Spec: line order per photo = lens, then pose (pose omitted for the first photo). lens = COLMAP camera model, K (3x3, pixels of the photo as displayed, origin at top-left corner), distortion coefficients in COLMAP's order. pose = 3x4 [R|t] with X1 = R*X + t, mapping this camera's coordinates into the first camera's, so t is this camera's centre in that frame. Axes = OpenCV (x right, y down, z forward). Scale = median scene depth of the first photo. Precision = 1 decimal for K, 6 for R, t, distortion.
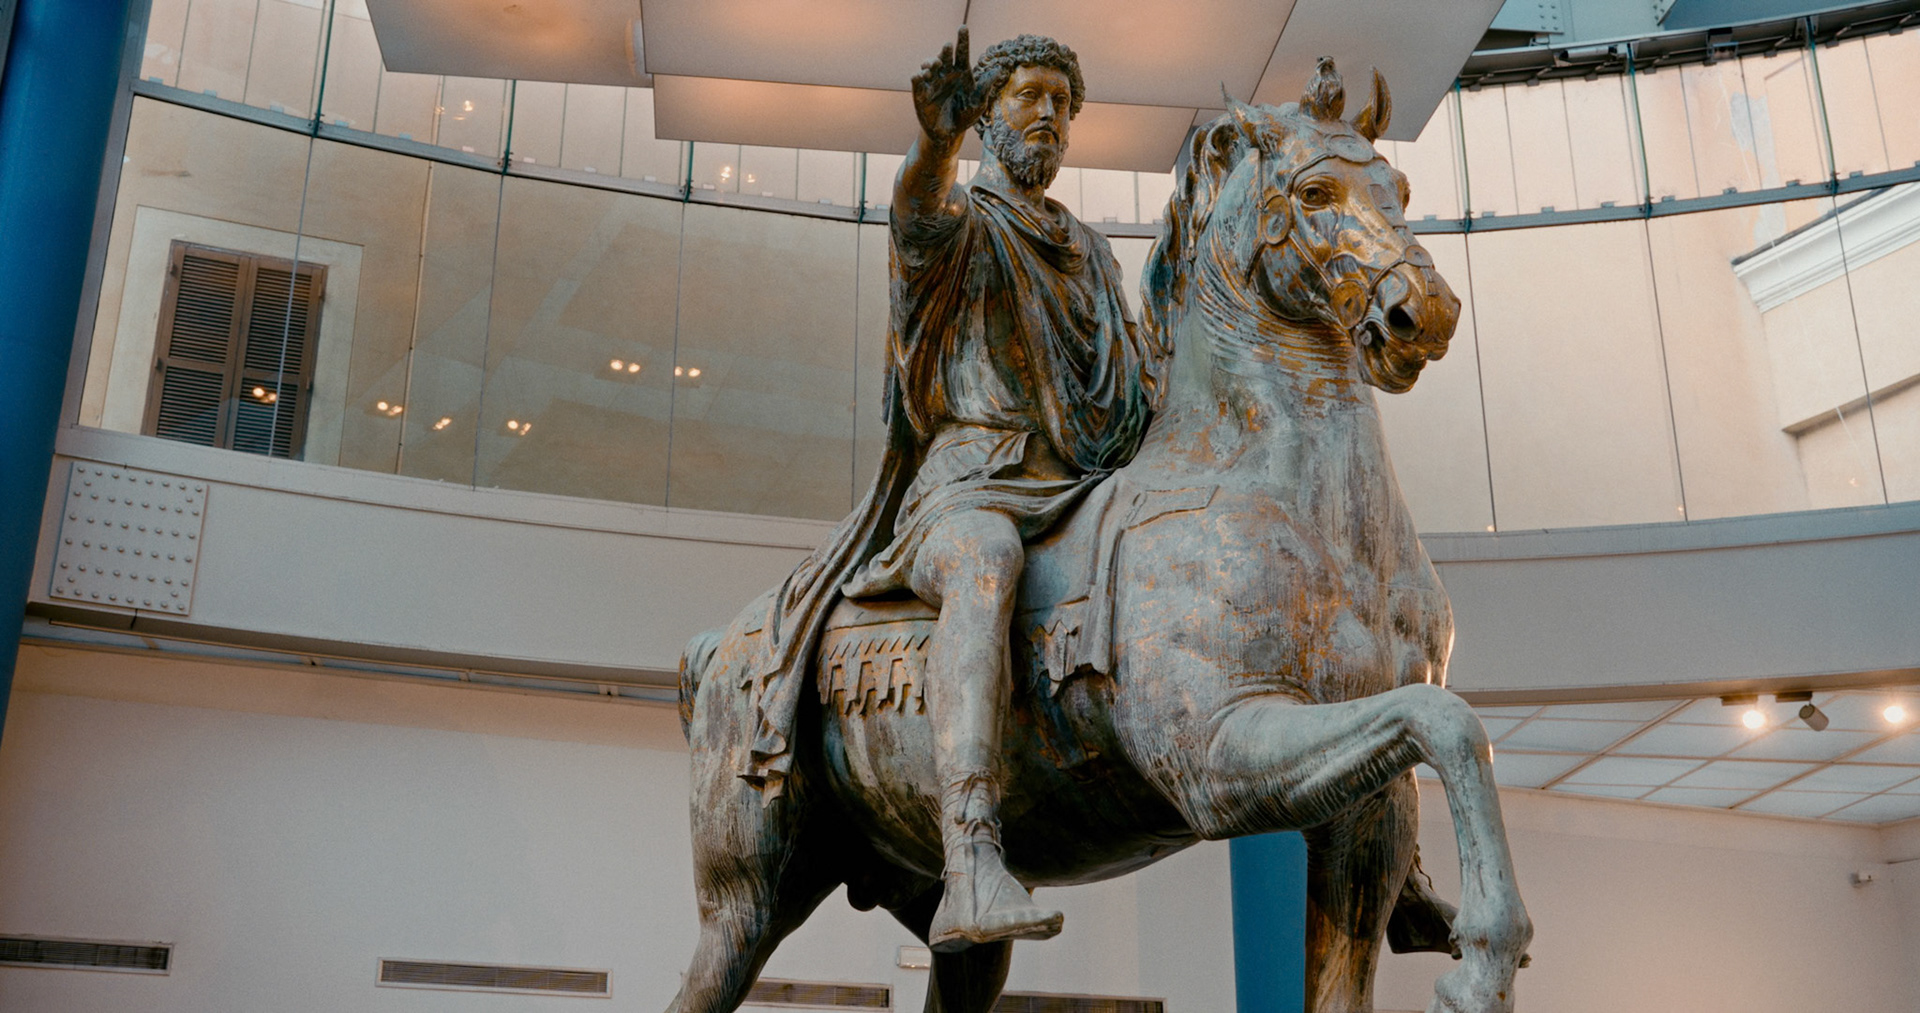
lens RADIAL K [[2042.7, 0, 982.8], [0, 2042.7, 507.2], [0, 0, 1]] dist [-0.019479, 0.027169]
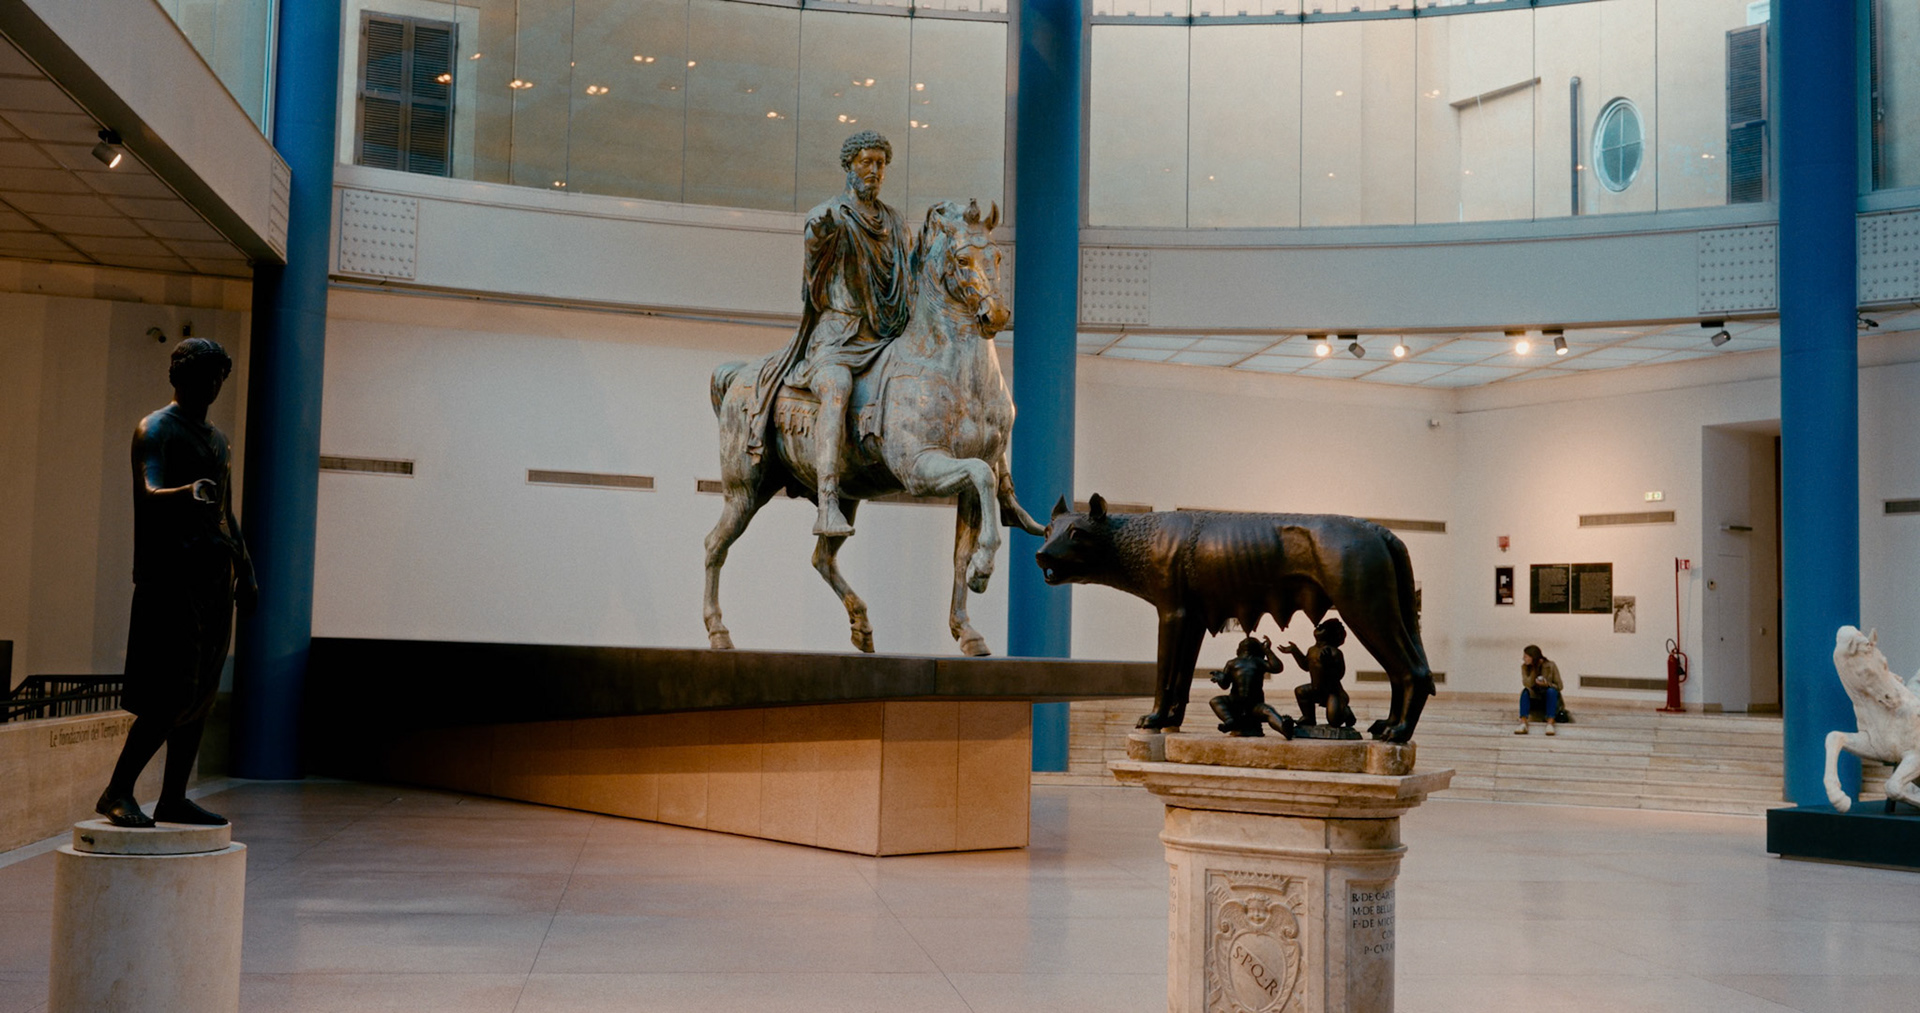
lens RADIAL K [[2042.7, 0, 982.8], [0, 2042.7, 507.2], [0, 0, 1]] dist [-0.019479, 0.027169]
pose [[0.999349, 0.025718, 0.025313, 0.111446], [-0.031894, 0.957638, 0.286202, -0.520238], [-0.016880, -0.286823, 0.957835, -1.398310]]
